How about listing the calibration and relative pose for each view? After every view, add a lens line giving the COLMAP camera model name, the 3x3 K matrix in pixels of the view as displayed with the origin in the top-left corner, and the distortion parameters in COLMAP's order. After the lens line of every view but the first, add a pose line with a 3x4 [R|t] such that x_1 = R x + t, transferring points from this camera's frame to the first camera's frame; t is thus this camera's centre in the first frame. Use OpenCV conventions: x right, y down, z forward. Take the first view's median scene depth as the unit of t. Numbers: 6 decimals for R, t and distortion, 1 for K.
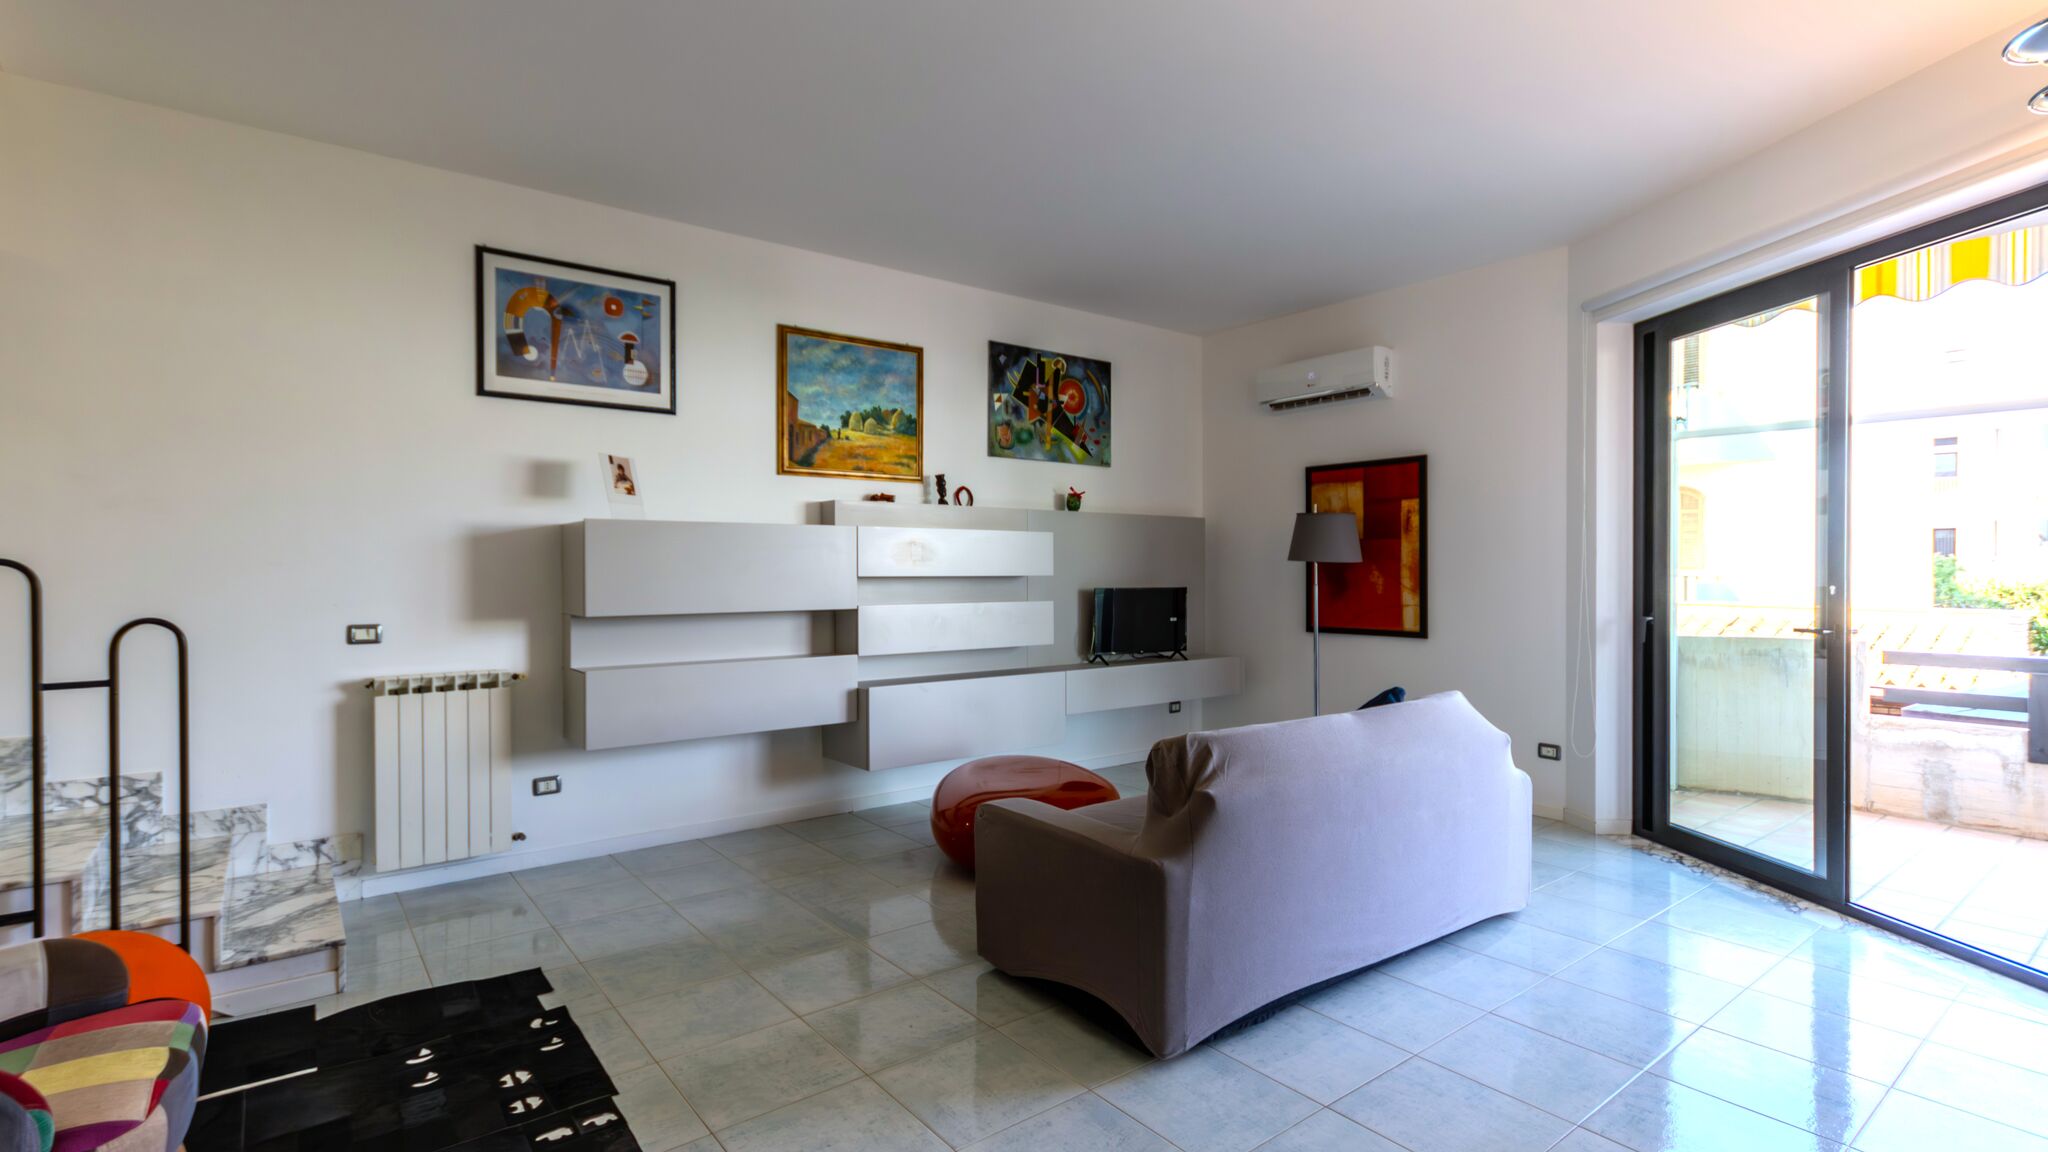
lens RADIAL K [[947.8, 0, 1020.7], [0, 947.8, 568.0], [0, 0, 1]] dist [0.001263, 0.000005]
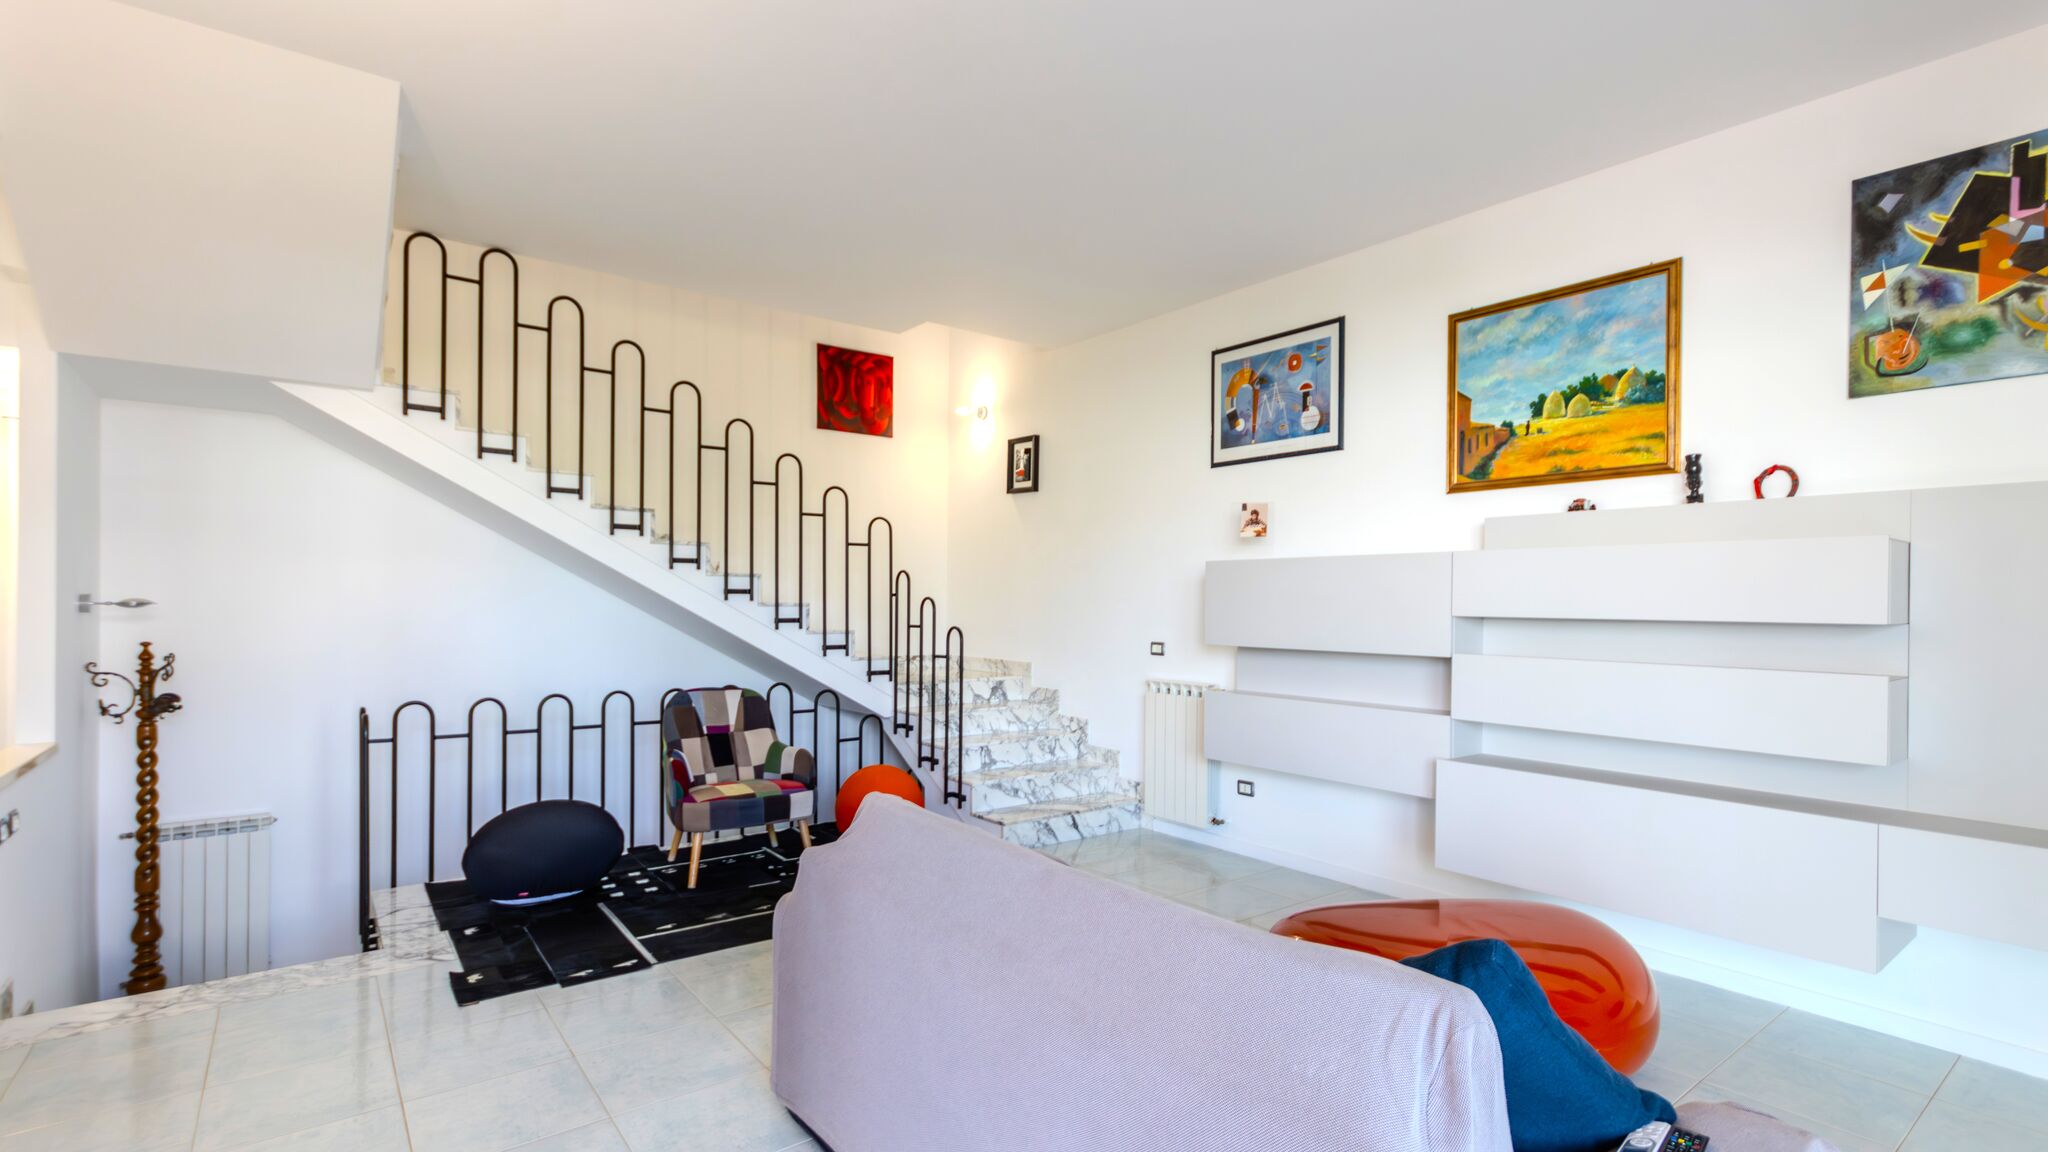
lens RADIAL K [[954.6, 0, 1037.1], [0, 954.6, 591.1], [0, 0, 1]] dist [0.013748, -0.000028]
pose [[-0.001151, -0.010506, -0.999944, 0.580158], [-0.008867, 0.999906, -0.010496, -0.000300], [0.999960, 0.008855, -0.001244, 0.623493]]
